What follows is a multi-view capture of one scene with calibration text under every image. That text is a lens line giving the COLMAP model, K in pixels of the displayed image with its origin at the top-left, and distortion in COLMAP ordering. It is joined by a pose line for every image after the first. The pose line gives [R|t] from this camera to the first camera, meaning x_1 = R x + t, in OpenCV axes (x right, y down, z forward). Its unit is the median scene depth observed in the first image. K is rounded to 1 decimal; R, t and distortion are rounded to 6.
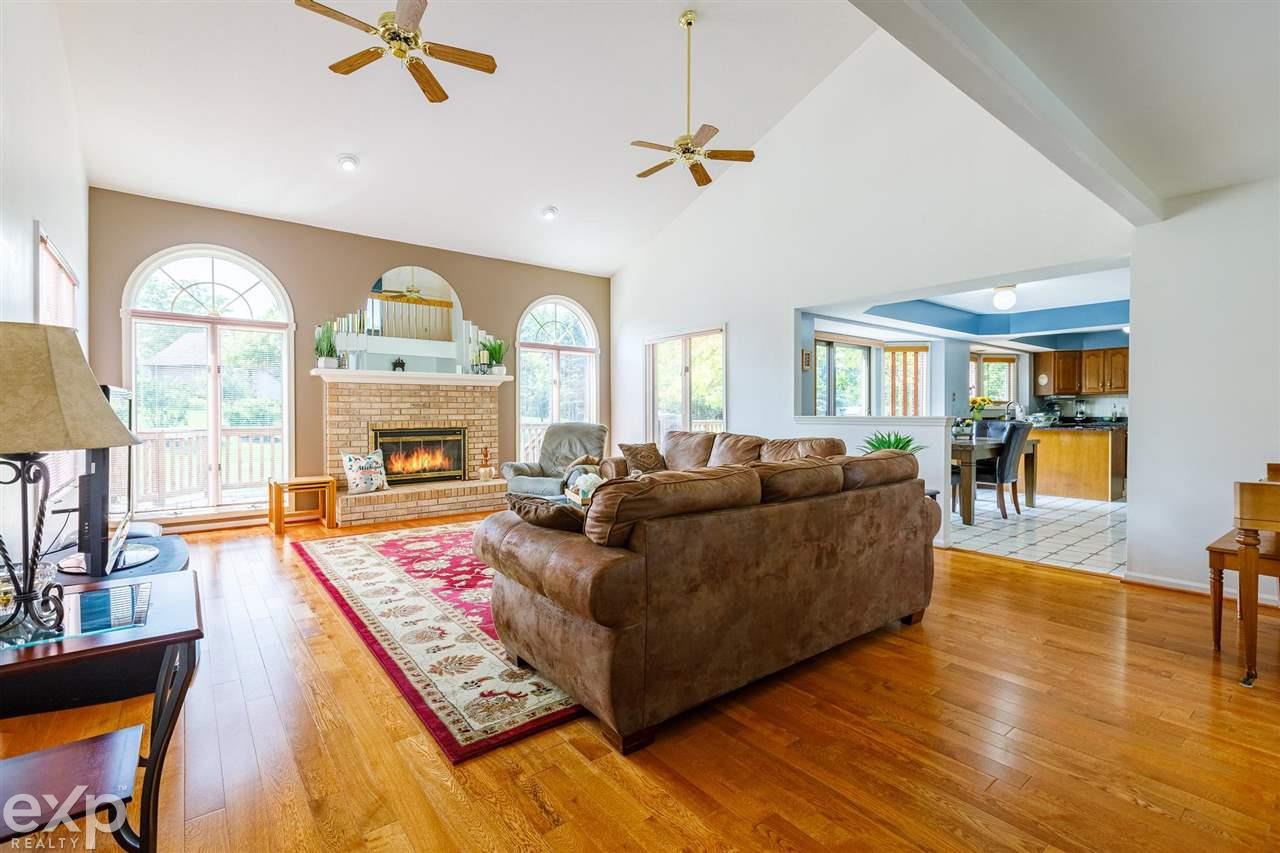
lens RADIAL K [[575.1, 0, 633.5], [0, 575.1, 417.5], [0, 0, 1]] dist [0.005399, -0.000002]
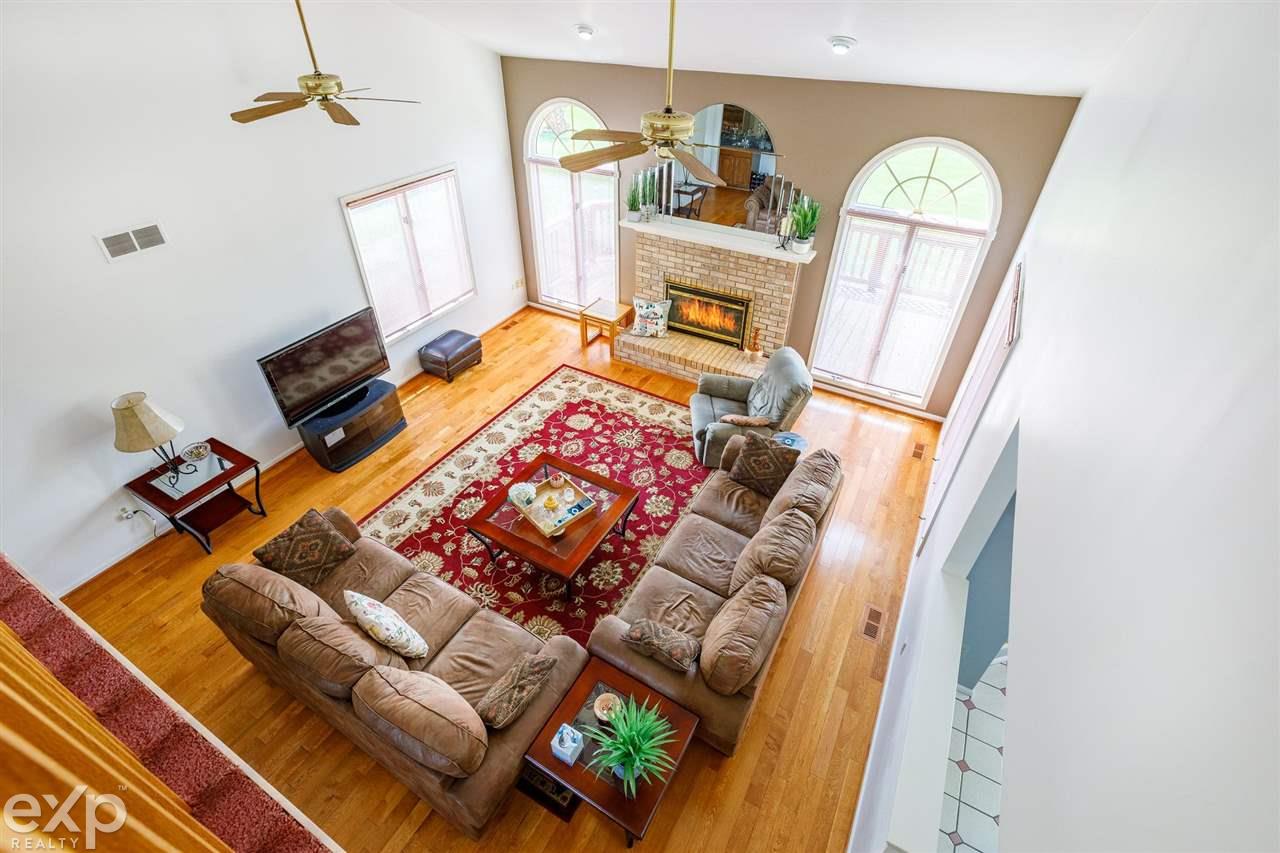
lens RADIAL K [[575.1, 0, 635.5], [0, 575.1, 417.7], [0, 0, 1]] dist [0.005399, -0.000002]
pose [[0.374310, 0.569937, -0.731481, 0.436544], [-0.016929, 0.792894, 0.609124, -0.405576], [0.927149, -0.215618, 0.306437, 0.521396]]
